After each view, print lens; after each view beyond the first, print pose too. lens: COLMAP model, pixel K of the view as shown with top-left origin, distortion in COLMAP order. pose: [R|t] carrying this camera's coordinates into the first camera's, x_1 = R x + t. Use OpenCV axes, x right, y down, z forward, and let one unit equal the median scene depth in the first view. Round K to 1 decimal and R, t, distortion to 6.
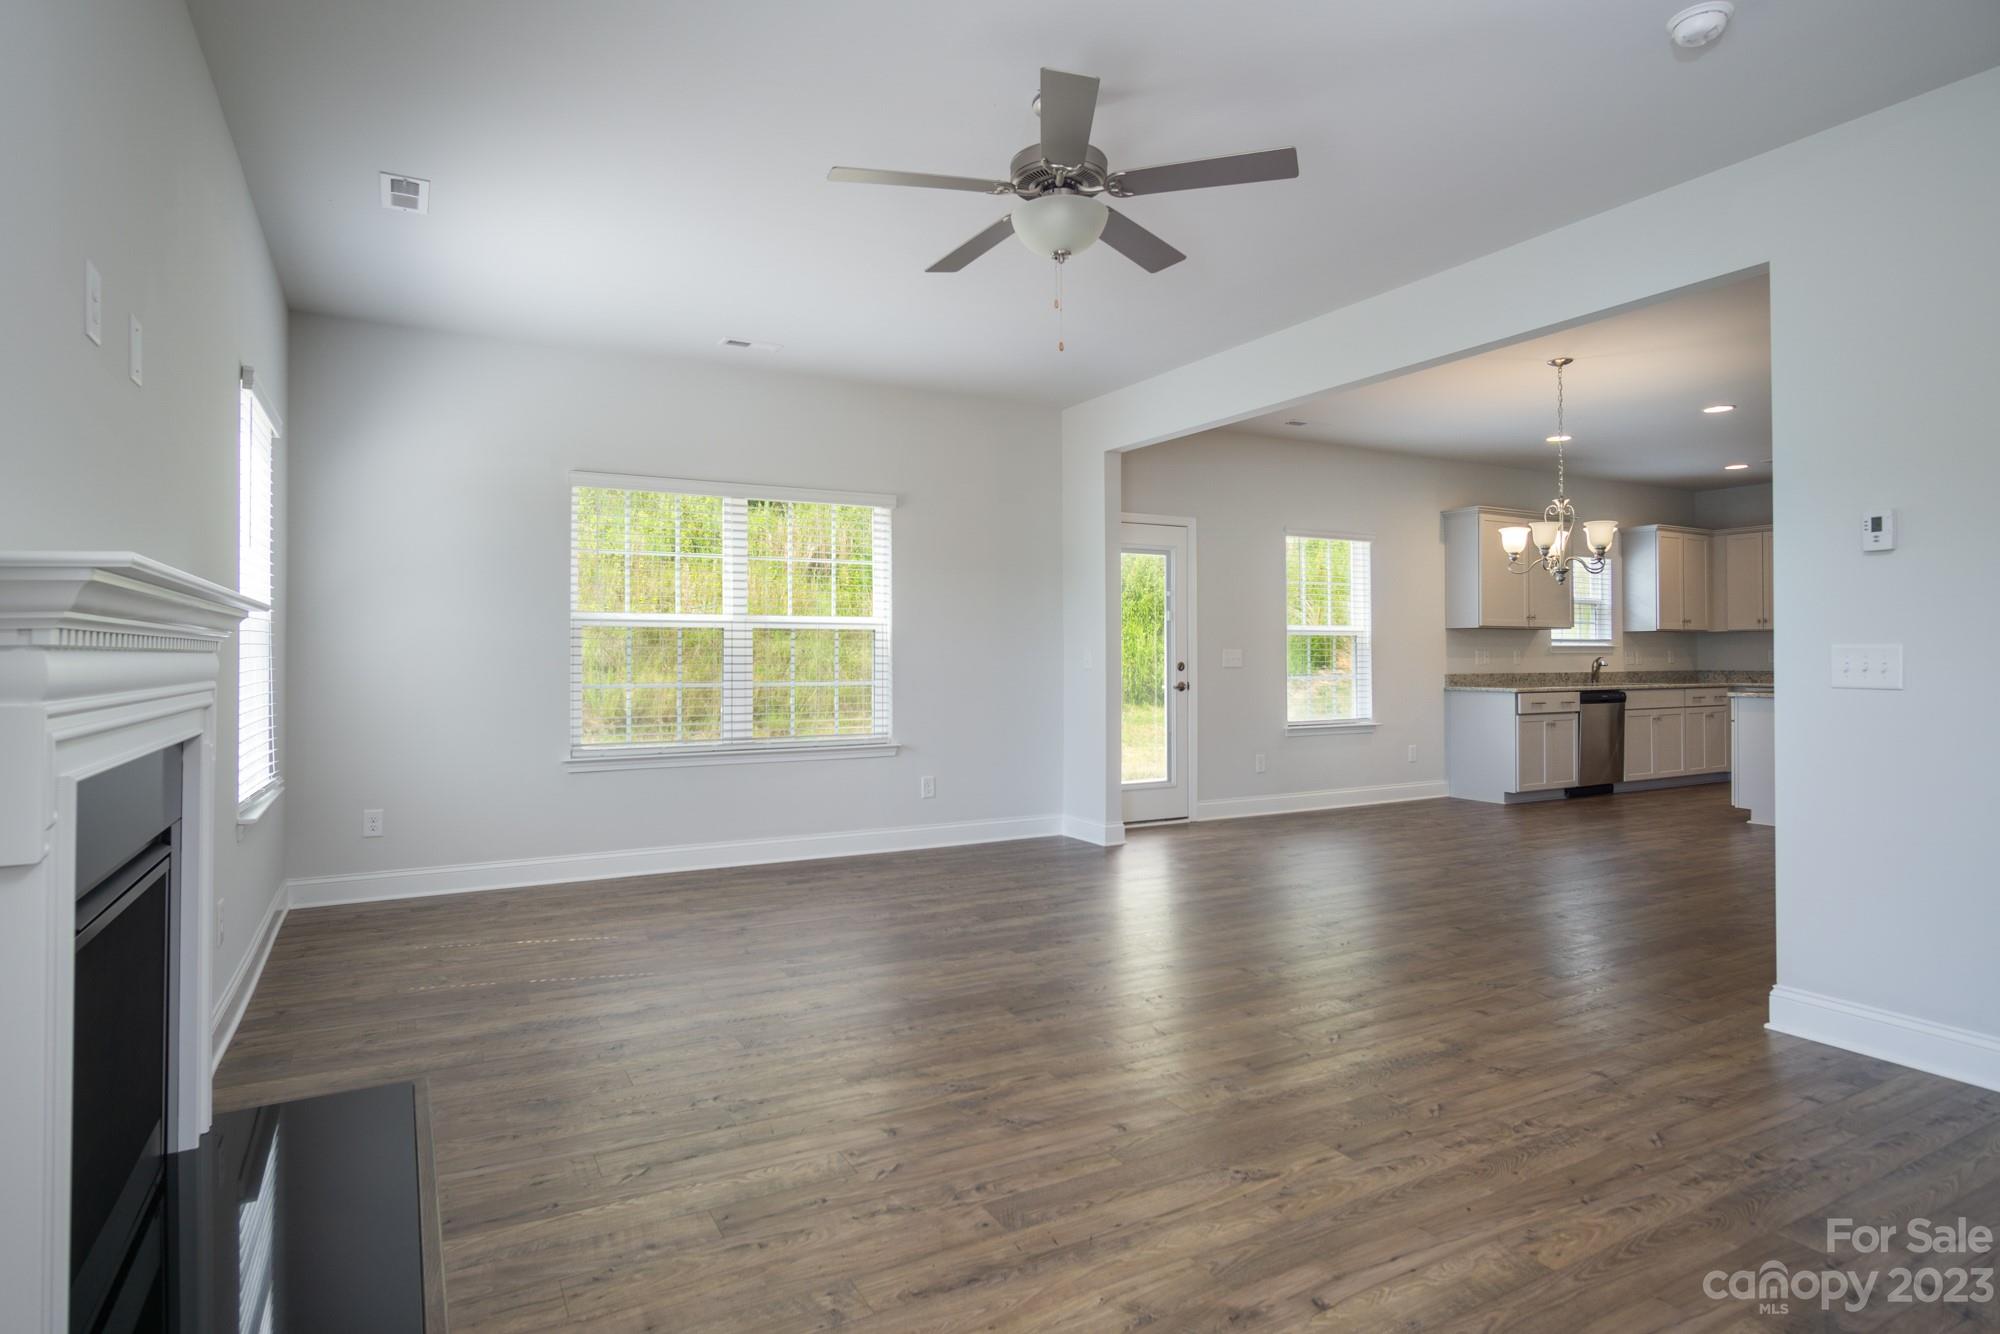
lens RADIAL K [[1075.5, 0, 970.4], [0, 1075.5, 660.8], [0, 0, 1]] dist [-0.010830, -0.001419]
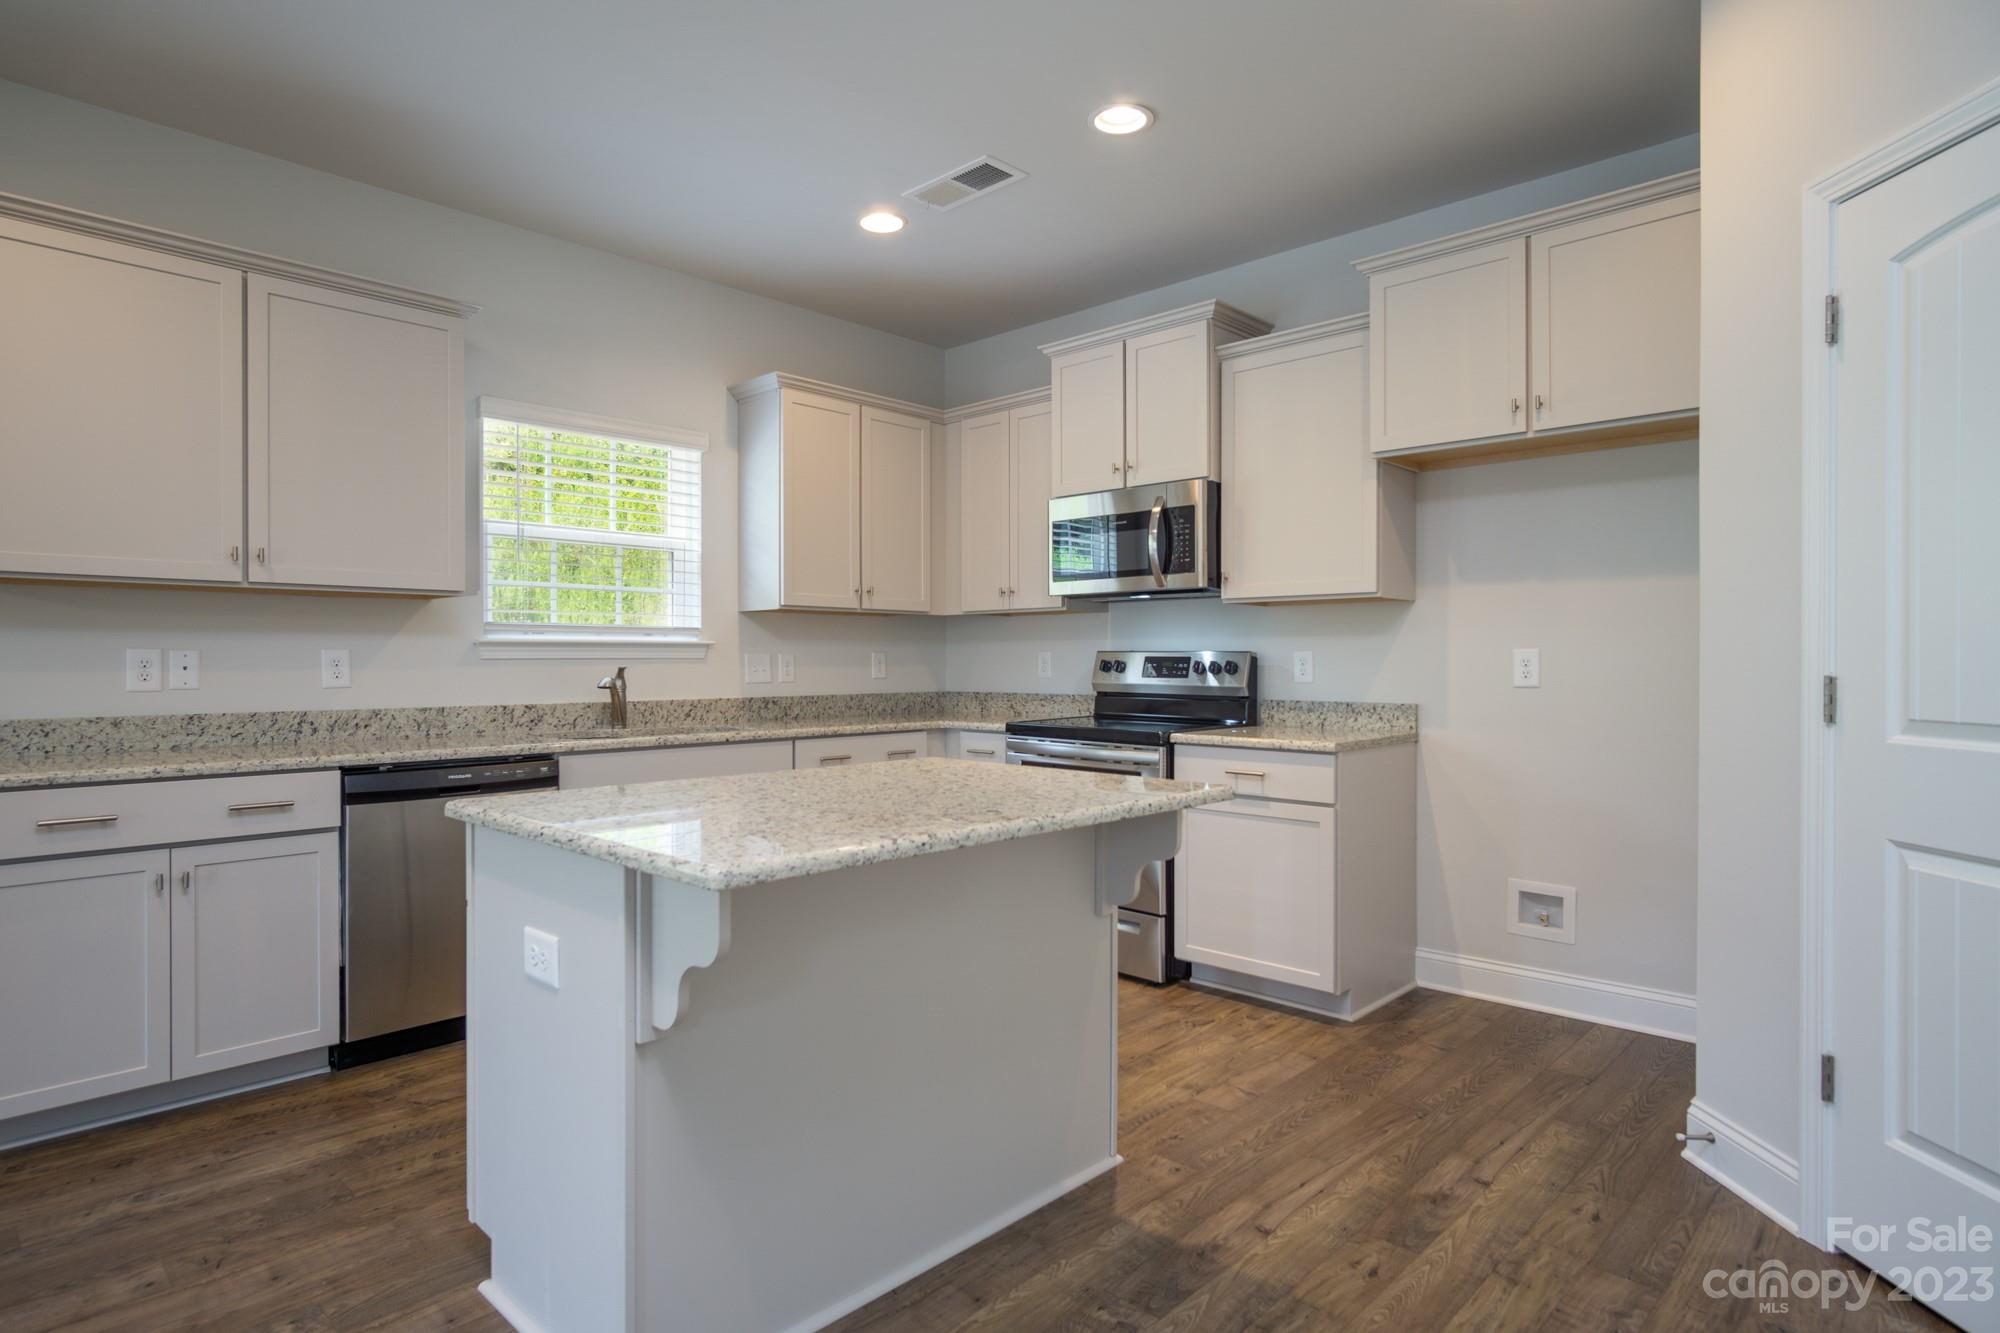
lens RADIAL K [[1075.5, 0, 1019.3], [0, 1075.5, 658.5], [0, 0, 1]] dist [-0.010830, -0.001419]
pose [[0.948972, 0.001989, 0.315355, 0.681585], [-0.000969, 0.999994, -0.003391, -0.006420], [-0.315359, 0.002912, 0.948968, 0.611592]]
